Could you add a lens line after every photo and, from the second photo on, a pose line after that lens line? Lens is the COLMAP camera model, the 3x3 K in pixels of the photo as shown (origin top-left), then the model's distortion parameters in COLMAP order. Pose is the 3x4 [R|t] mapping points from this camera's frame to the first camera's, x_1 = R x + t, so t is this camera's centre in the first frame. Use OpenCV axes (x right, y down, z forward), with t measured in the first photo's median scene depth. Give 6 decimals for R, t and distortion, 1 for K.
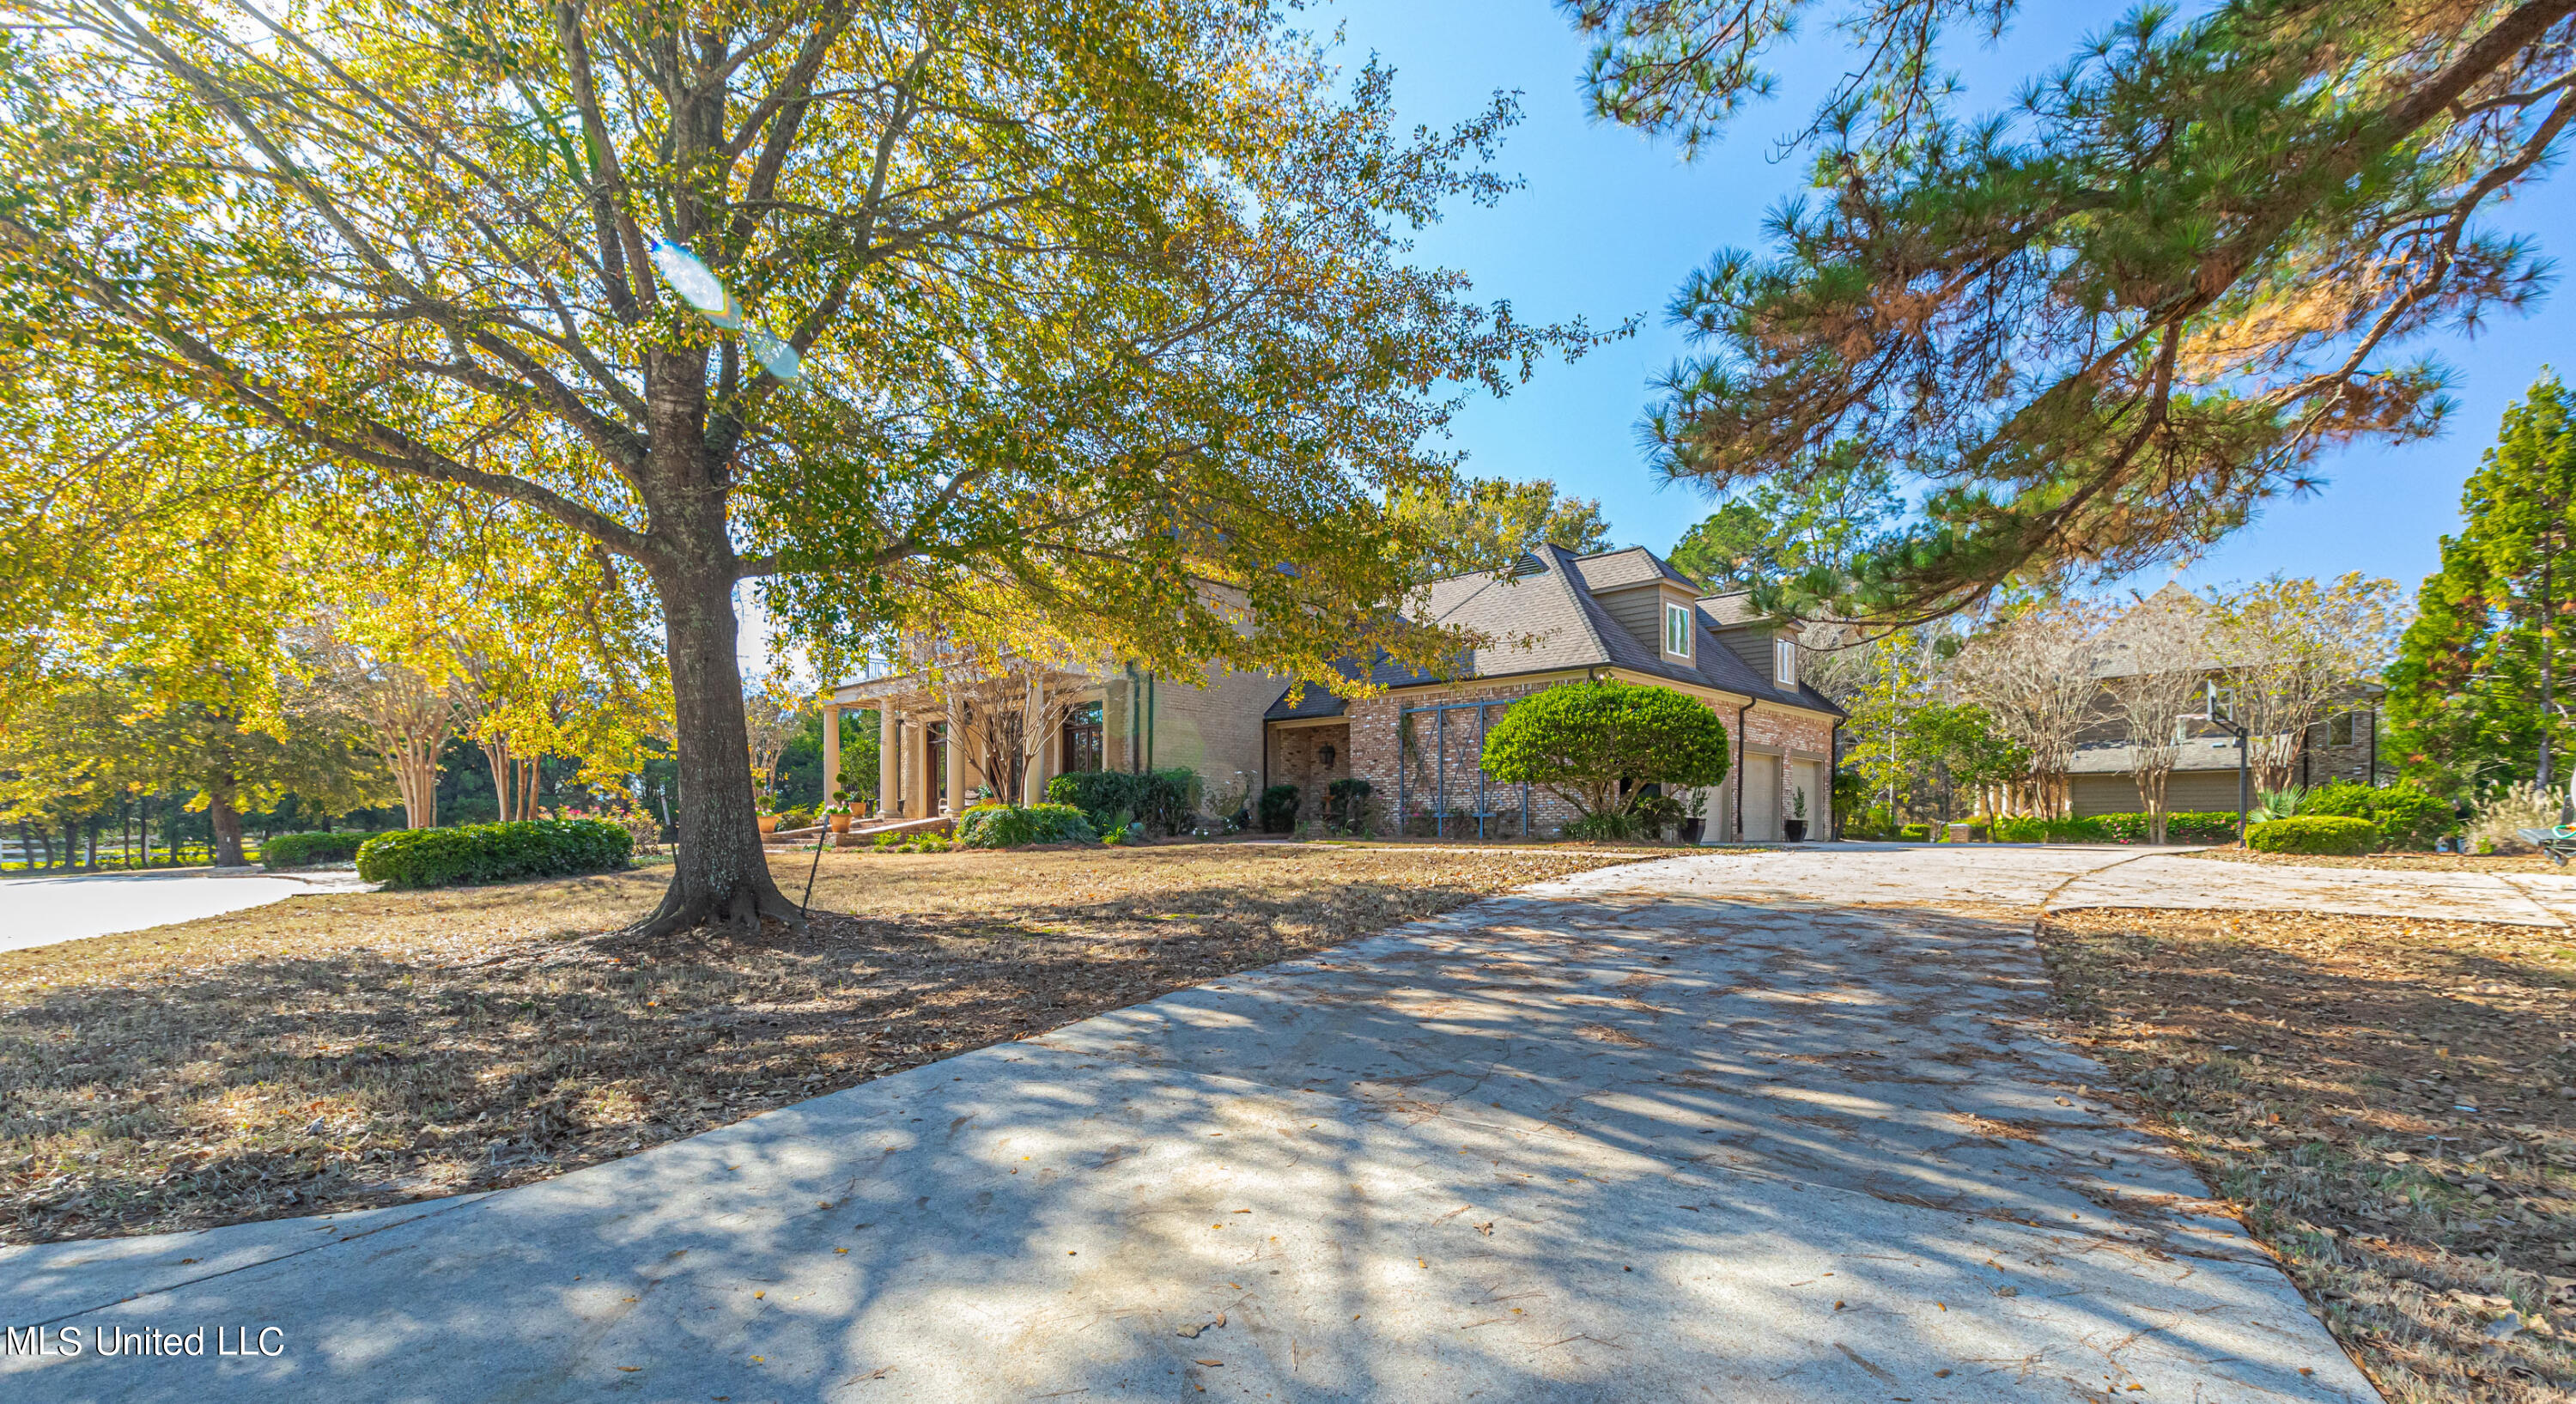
lens RADIAL K [[1199.1, 0, 1255.0], [0, 1199.1, 790.6], [0, 0, 1]] dist [-0.002934, 0.000118]
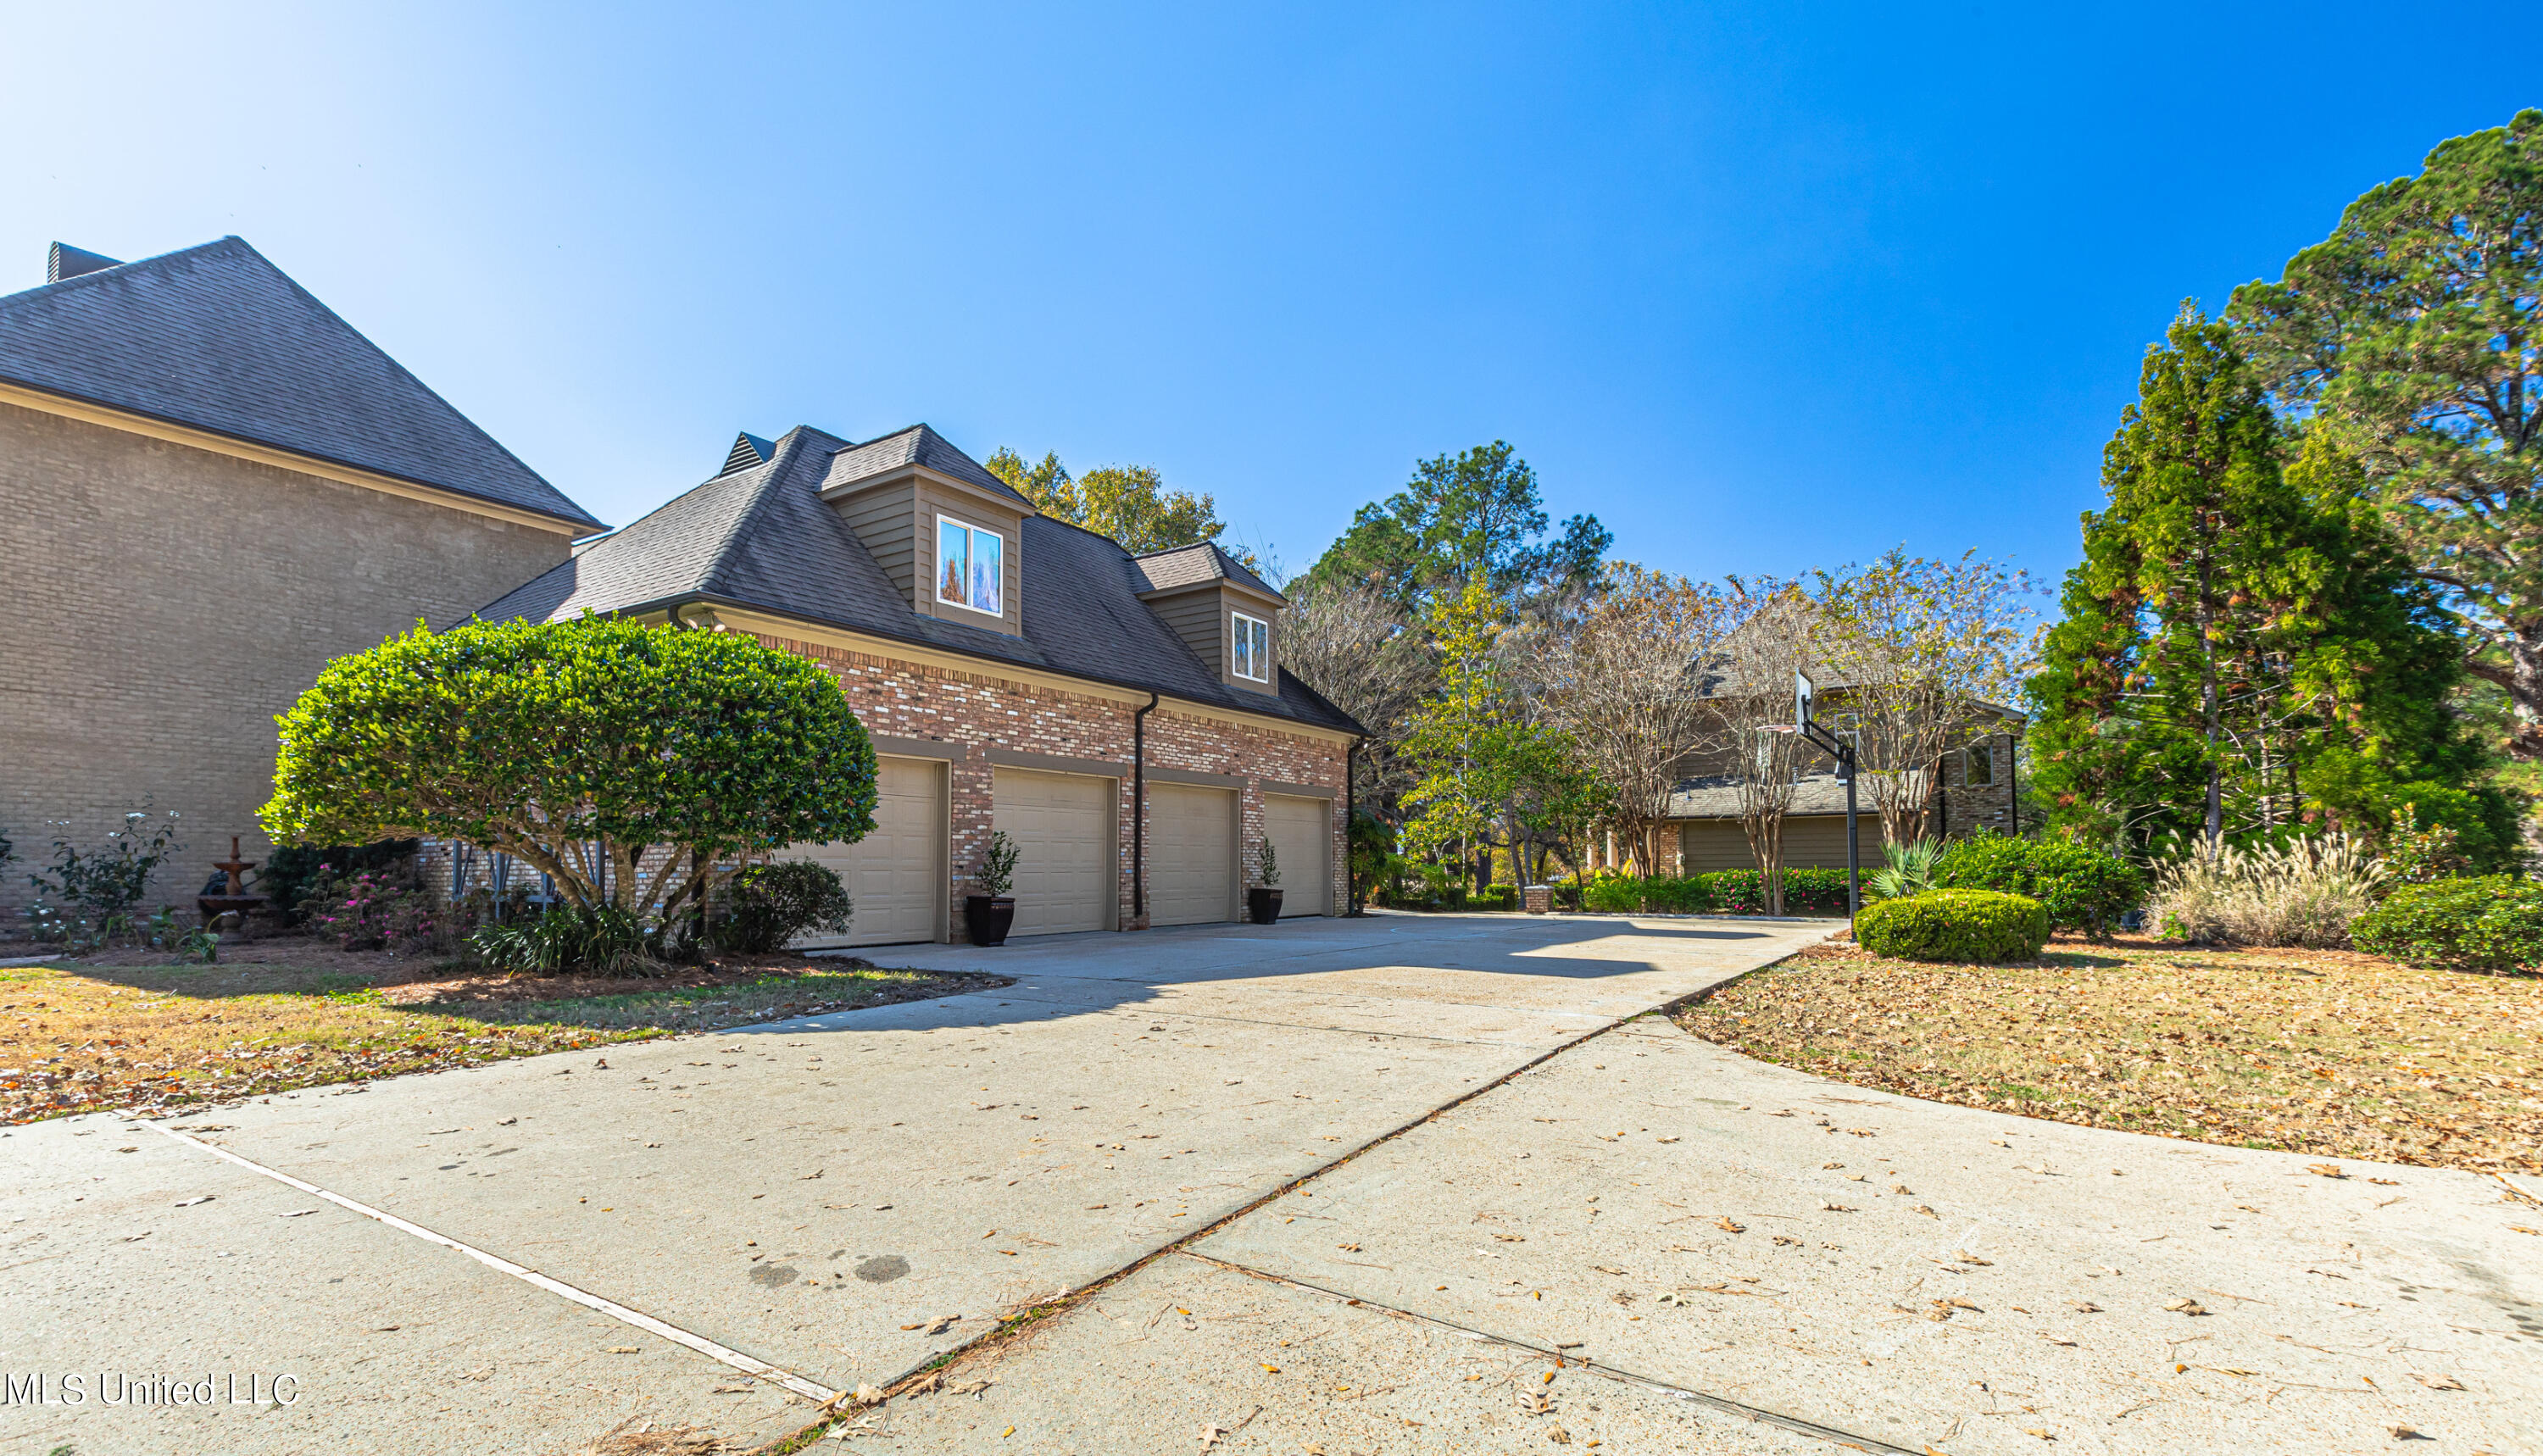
lens RADIAL K [[1172.5, 0, 1266.1], [0, 1172.5, 745.3], [0, 0, 1]] dist [0.002148, -0.000209]
pose [[0.980770, 0.015678, 0.194535, 0.327302], [-0.001384, 0.997302, -0.073400, -0.006323], [-0.195161, 0.071720, 0.978145, 0.369695]]
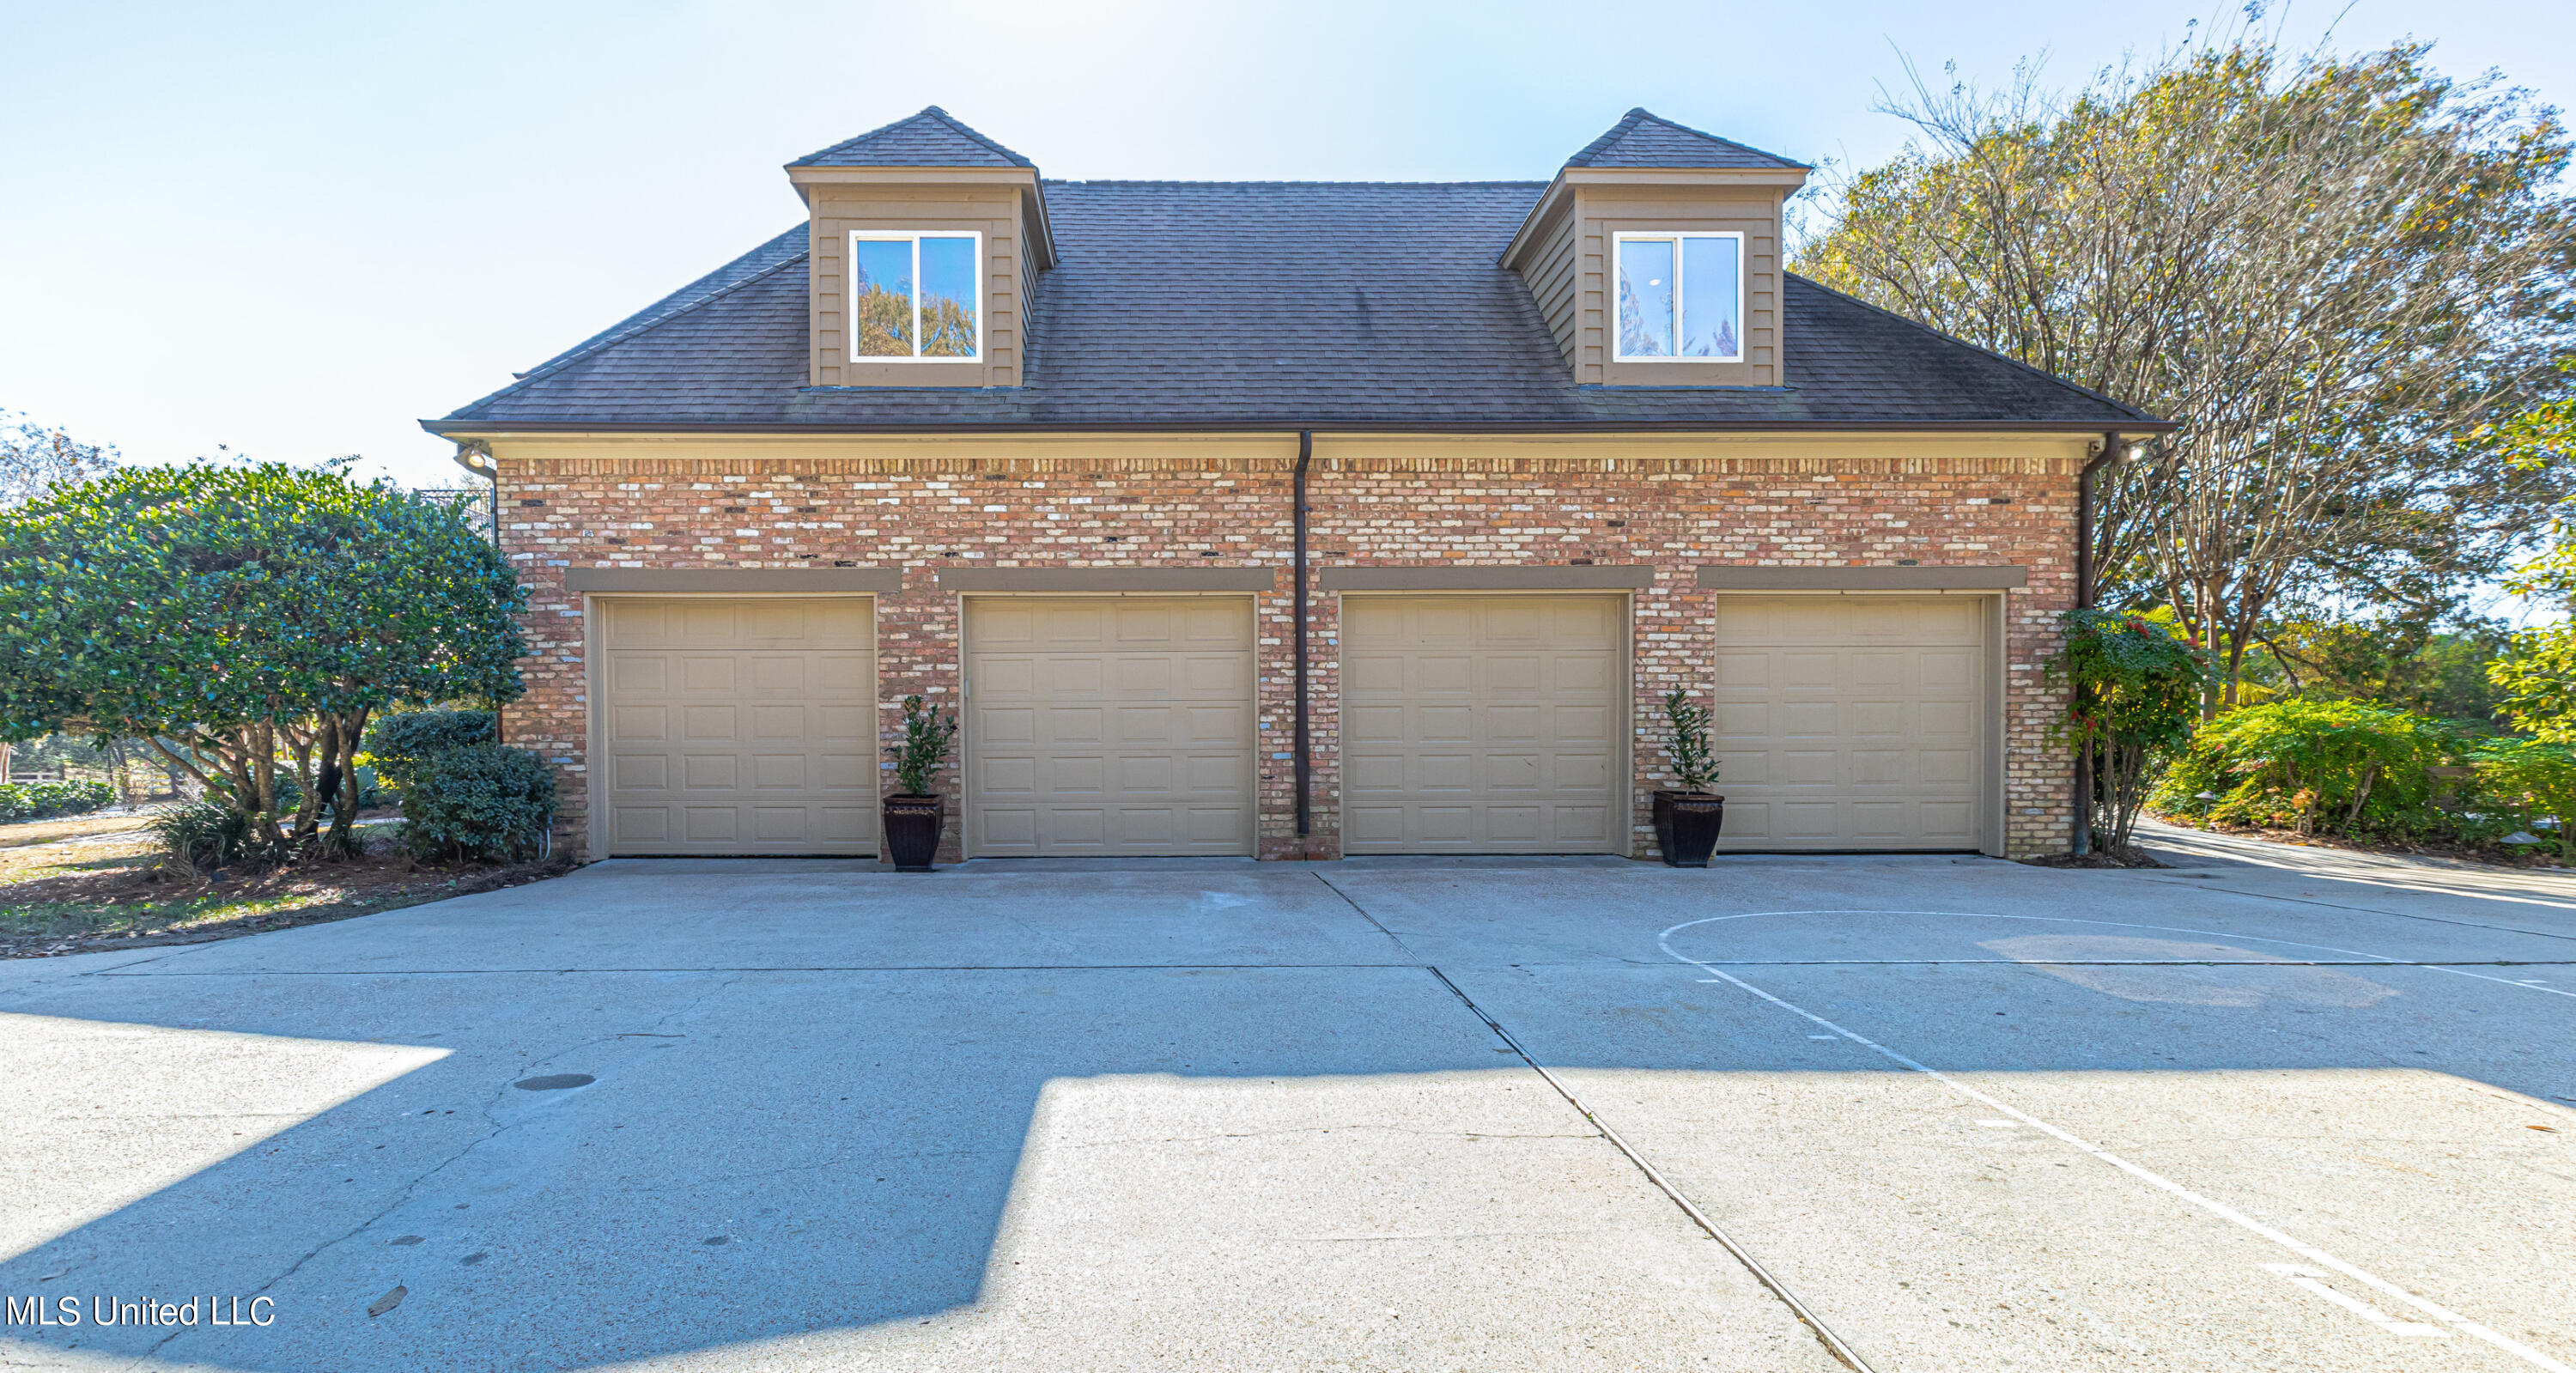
lens RADIAL K [[1305.3, 0, 1186.0], [0, 1305.3, 749.8], [0, 0, 1]] dist [-0.007022, -0.000228]
pose [[0.691082, -0.005275, -0.722757, 0.605227], [0.027463, 0.999443, 0.018966, 0.003385], [0.722255, -0.032957, 0.690841, 0.664213]]
